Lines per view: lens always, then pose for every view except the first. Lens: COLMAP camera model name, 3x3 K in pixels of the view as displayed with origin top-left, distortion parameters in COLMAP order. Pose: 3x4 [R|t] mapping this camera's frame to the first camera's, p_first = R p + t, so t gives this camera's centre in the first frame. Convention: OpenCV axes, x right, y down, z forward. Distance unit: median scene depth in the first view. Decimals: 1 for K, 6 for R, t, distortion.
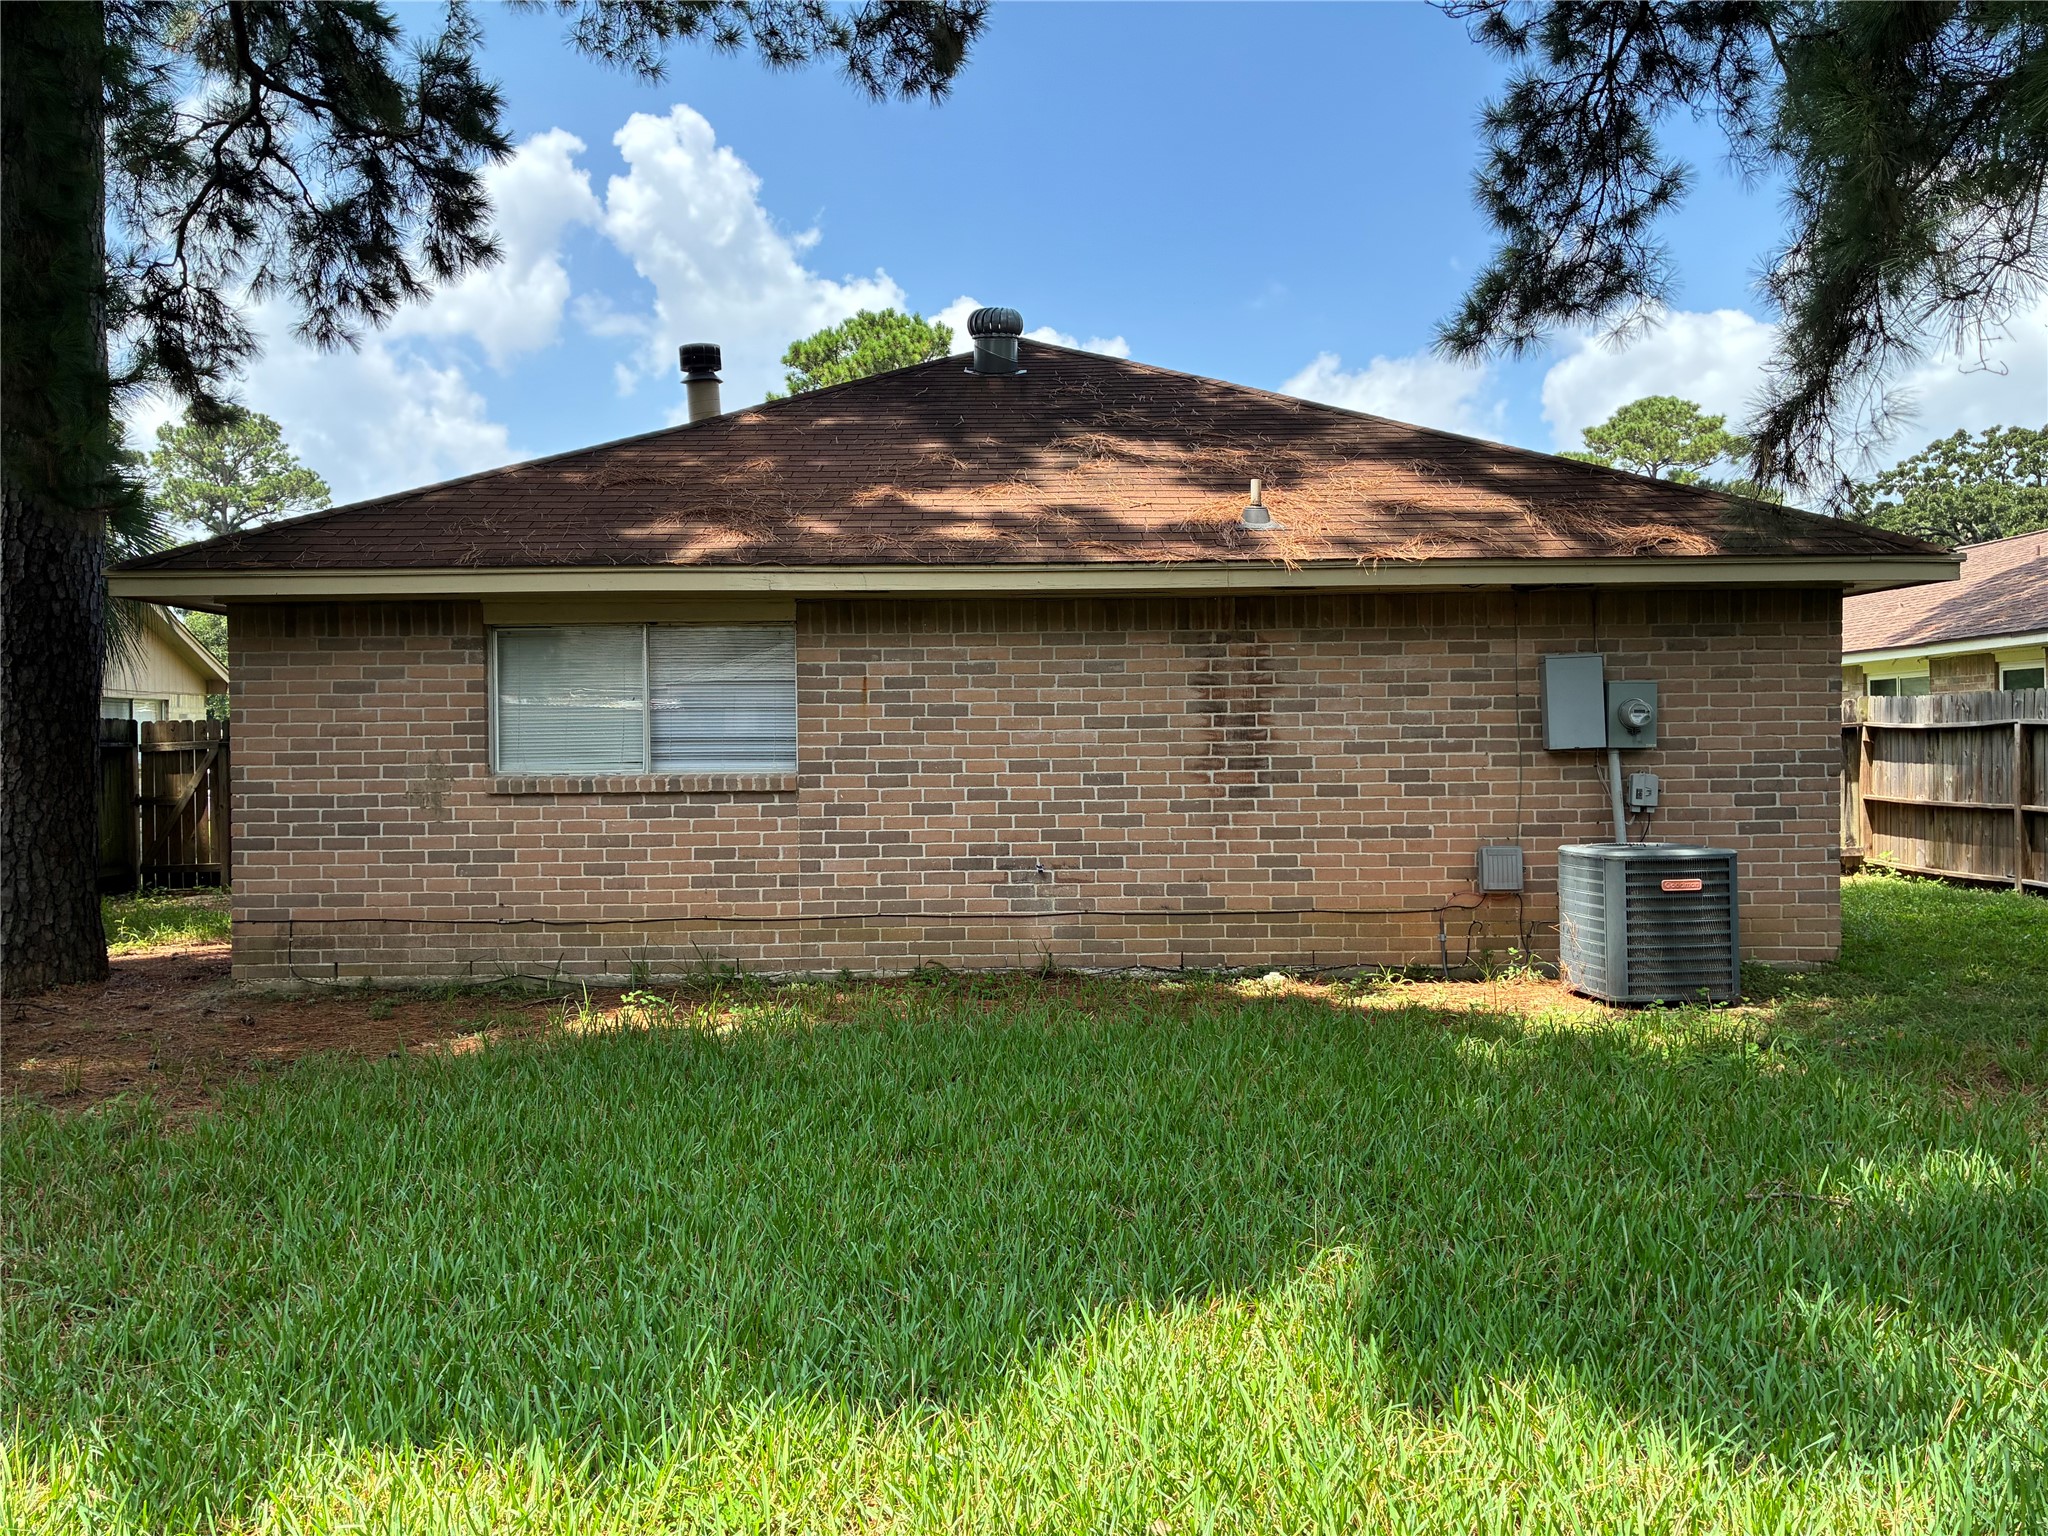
lens RADIAL K [[1553.0, 0, 1023.6], [0, 1553.0, 768.7], [0, 0, 1]] dist [0.050430, -0.062886]
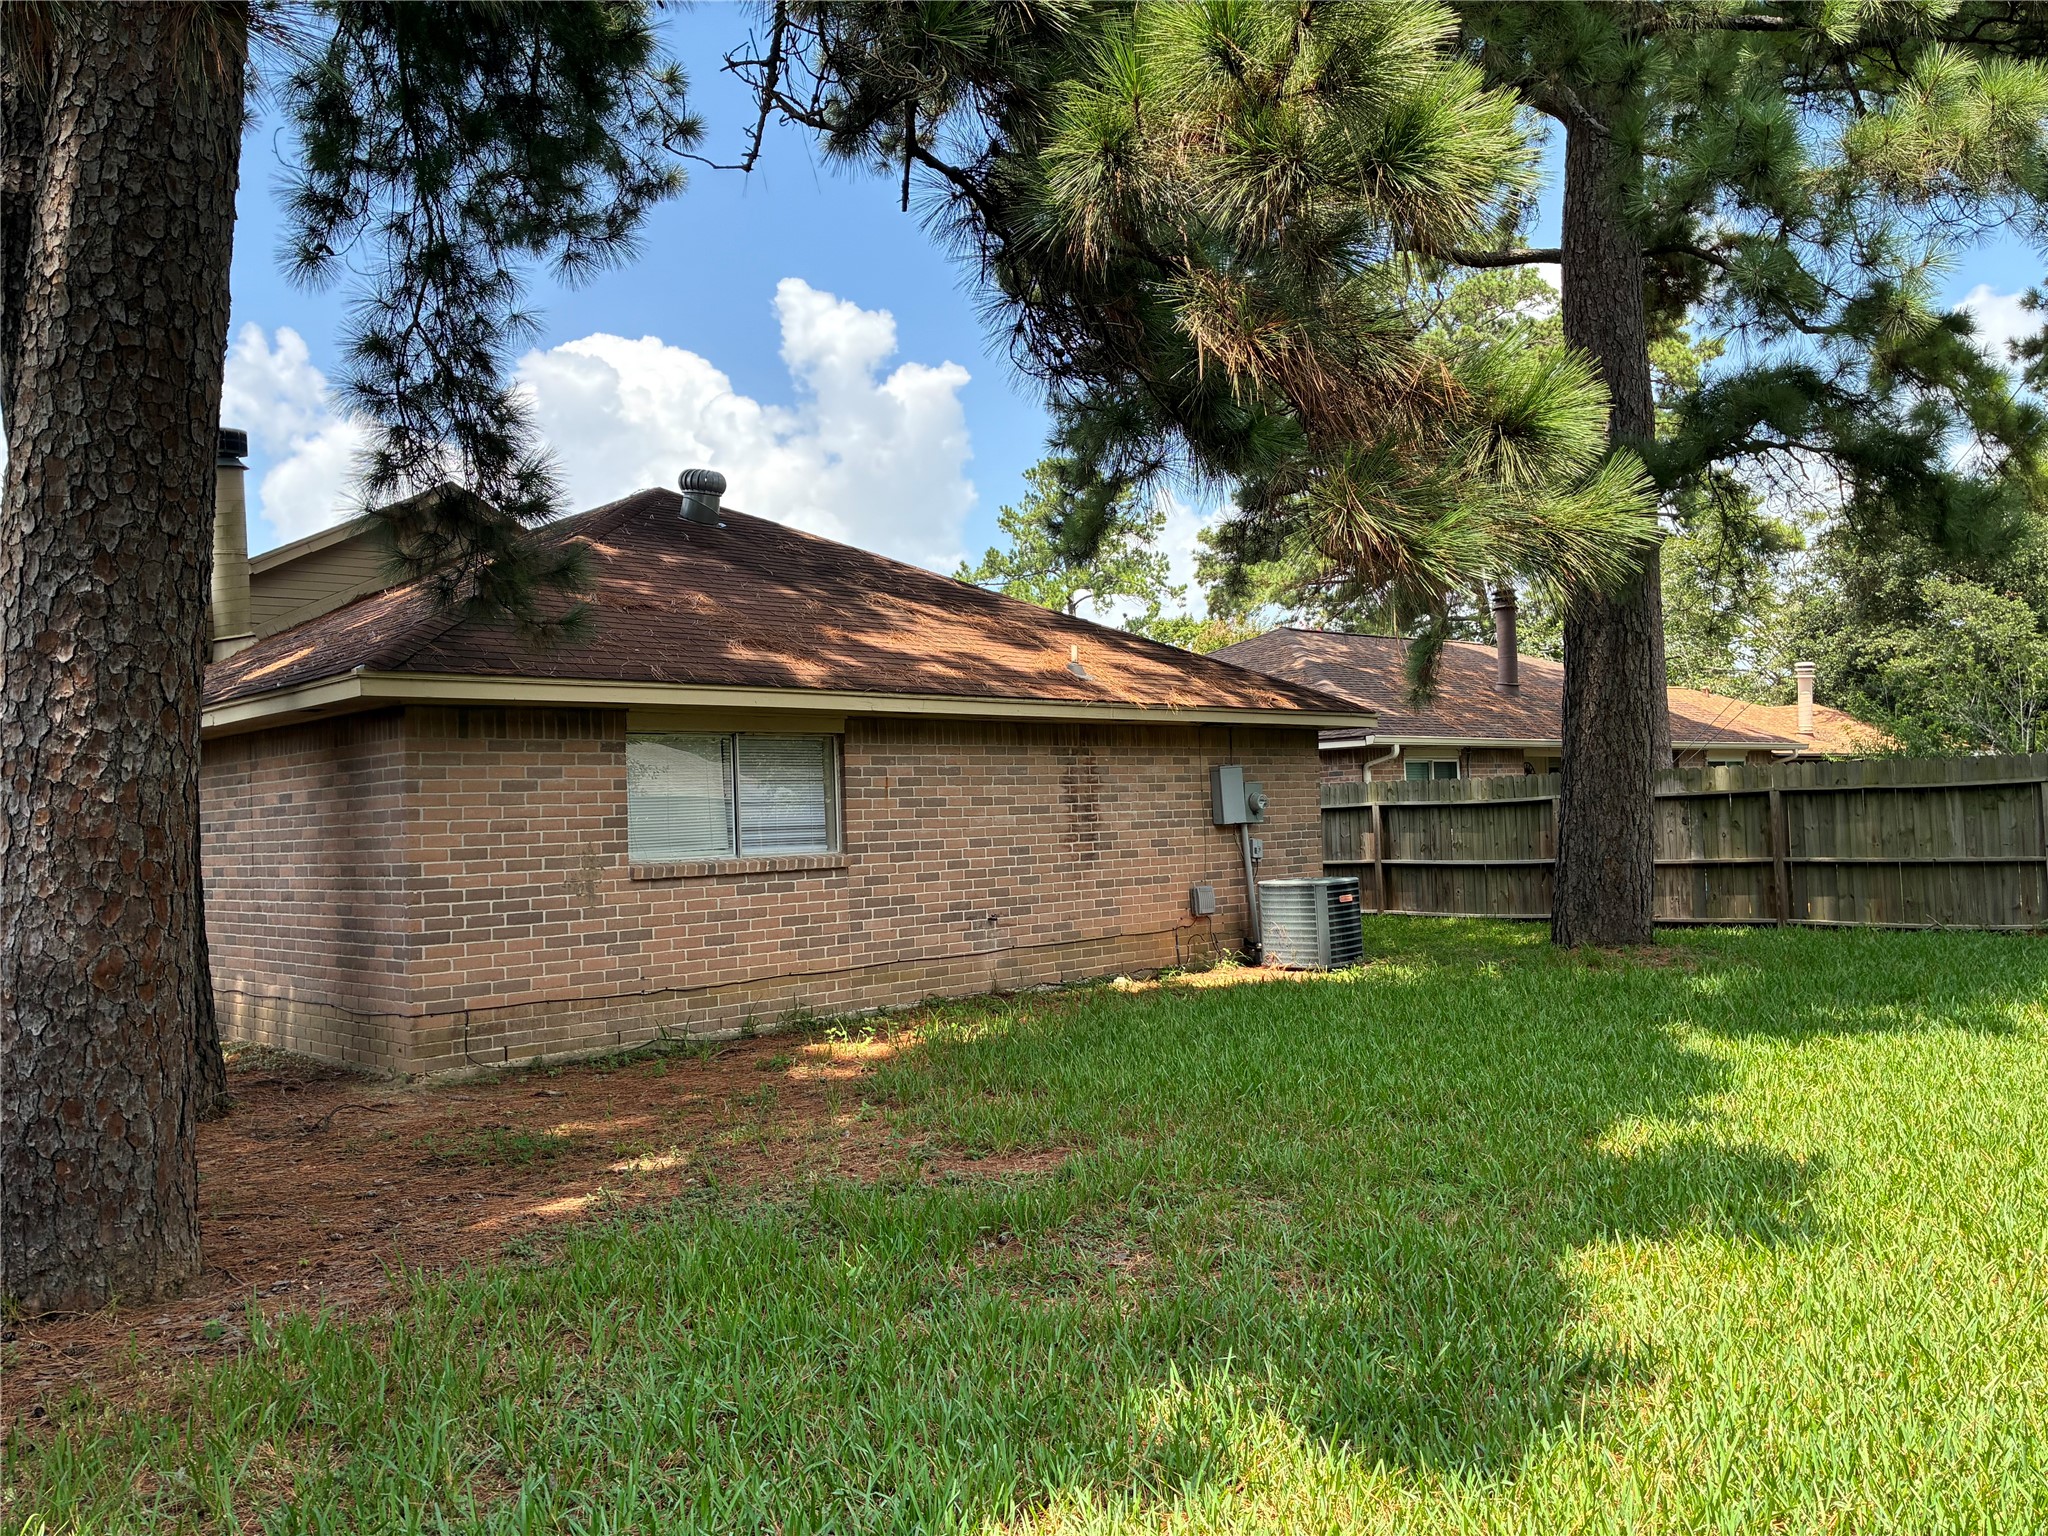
lens RADIAL K [[1553.0, 0, 1010.6], [0, 1553.0, 748.9], [0, 0, 1]] dist [0.050430, -0.062886]
pose [[0.721687, 0.016377, 0.692025, -0.925168], [0.036405, 0.997439, -0.061569, 0.000963], [-0.691261, 0.069627, 0.719243, -0.008210]]
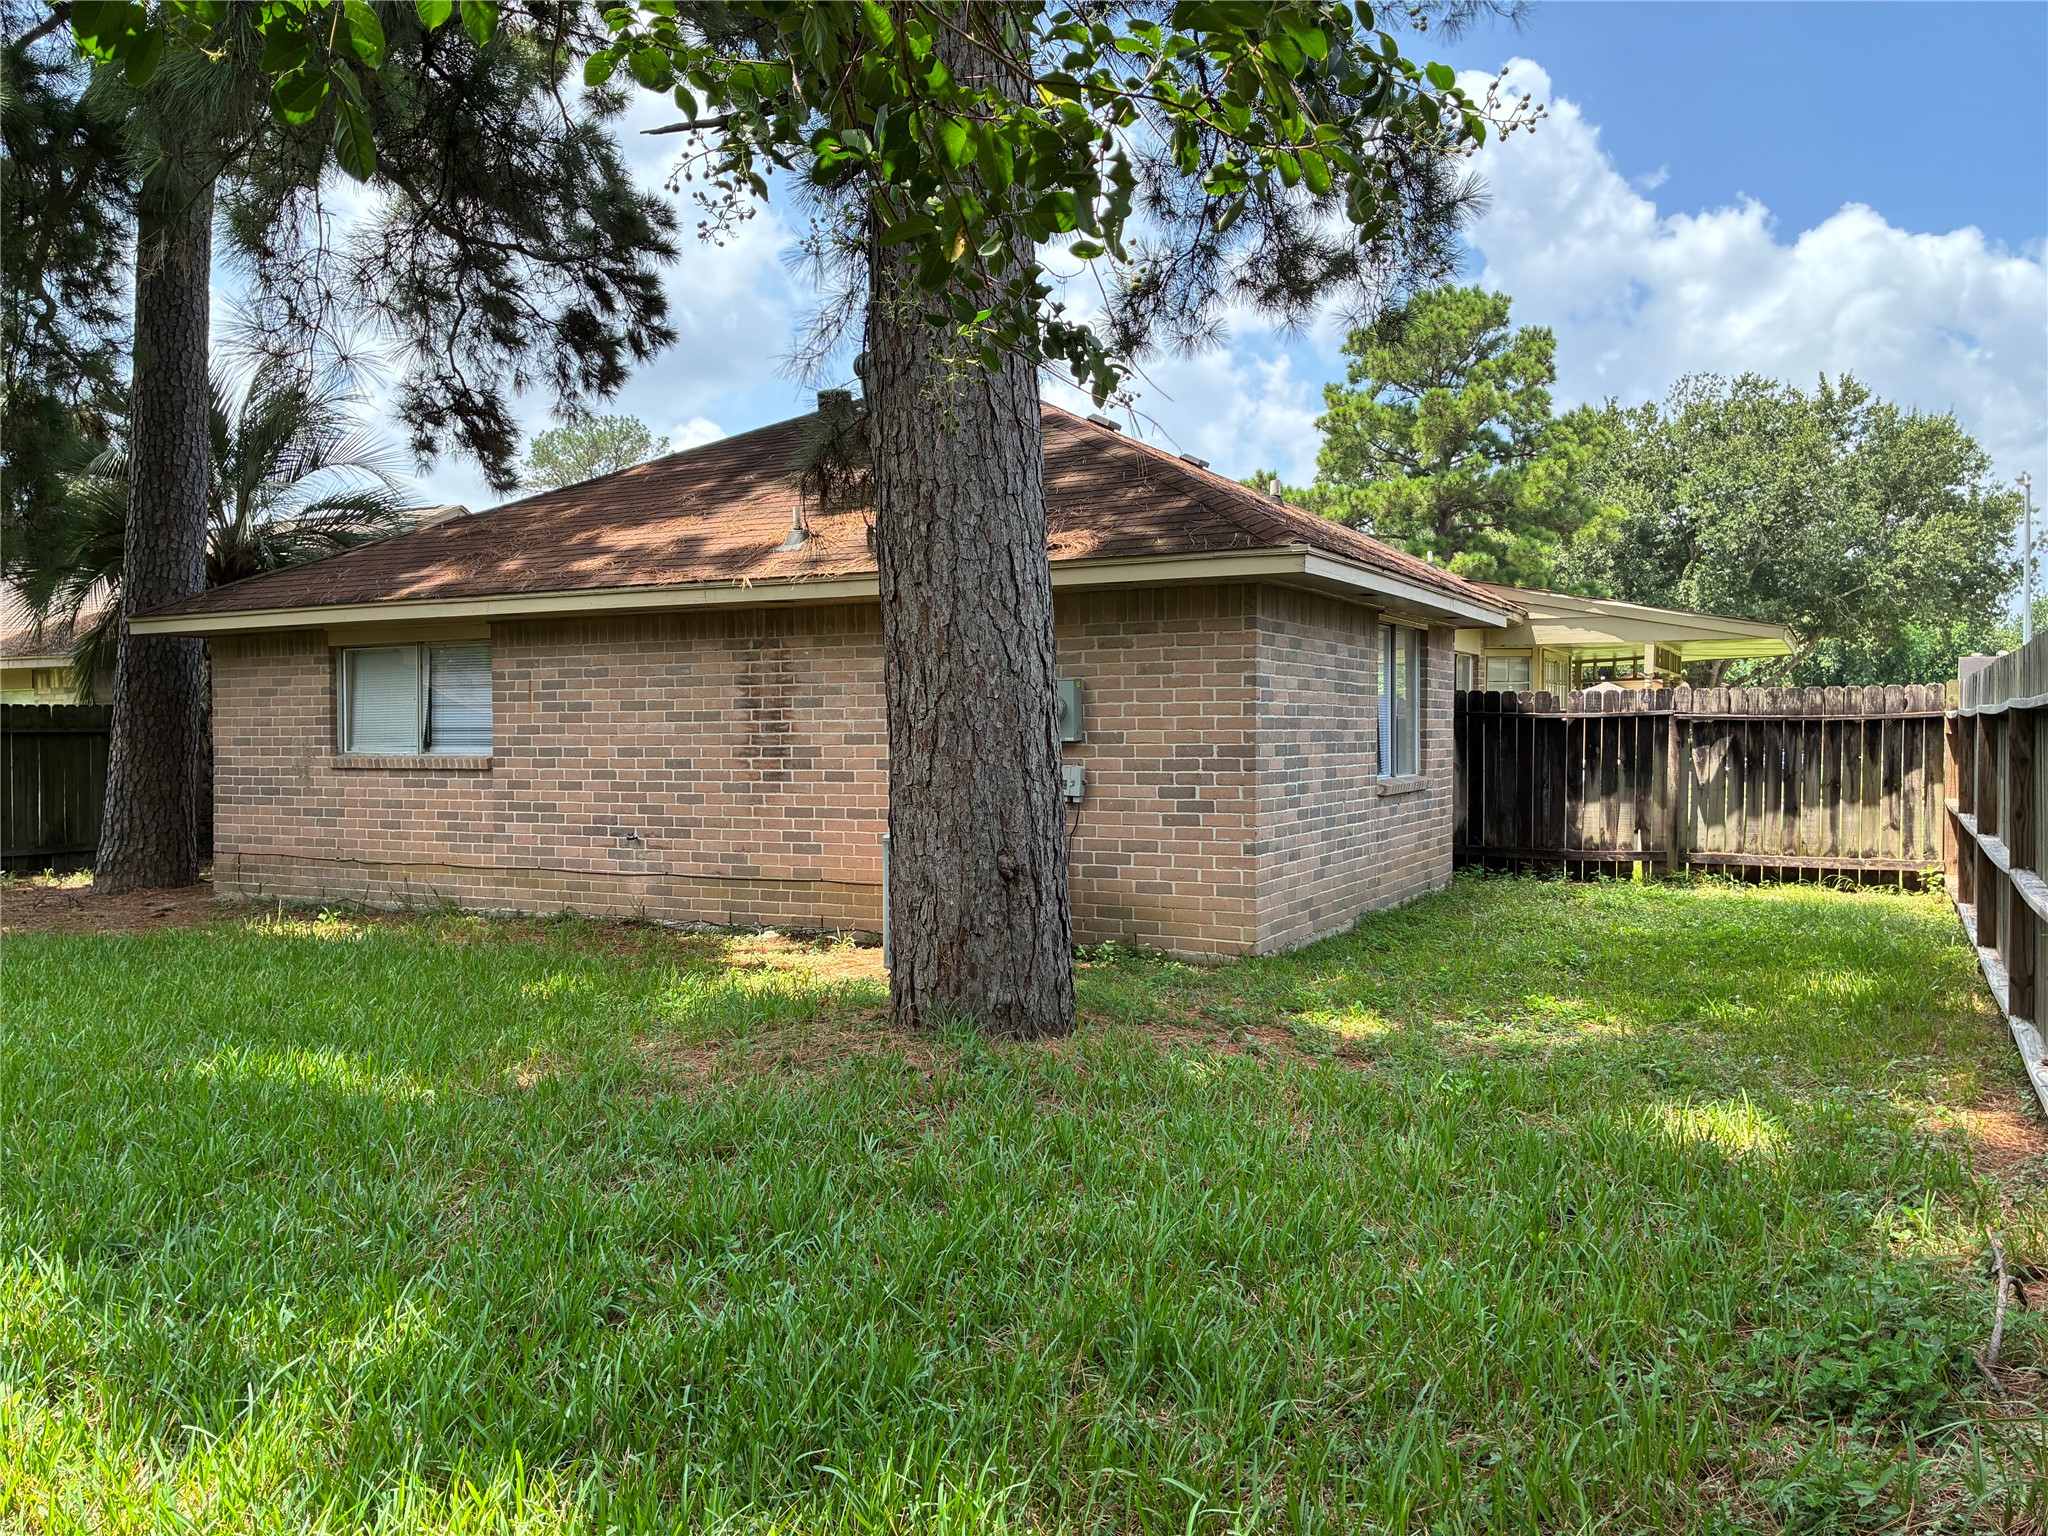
lens RADIAL K [[1553.0, 0, 1028.5], [0, 1553.0, 769.5], [0, 0, 1]] dist [0.050430, -0.062886]
pose [[0.880759, 0.016006, -0.473293, 0.862439], [-0.010975, 0.999850, 0.013391, -0.007913], [0.473437, -0.006600, 0.880803, 0.065838]]
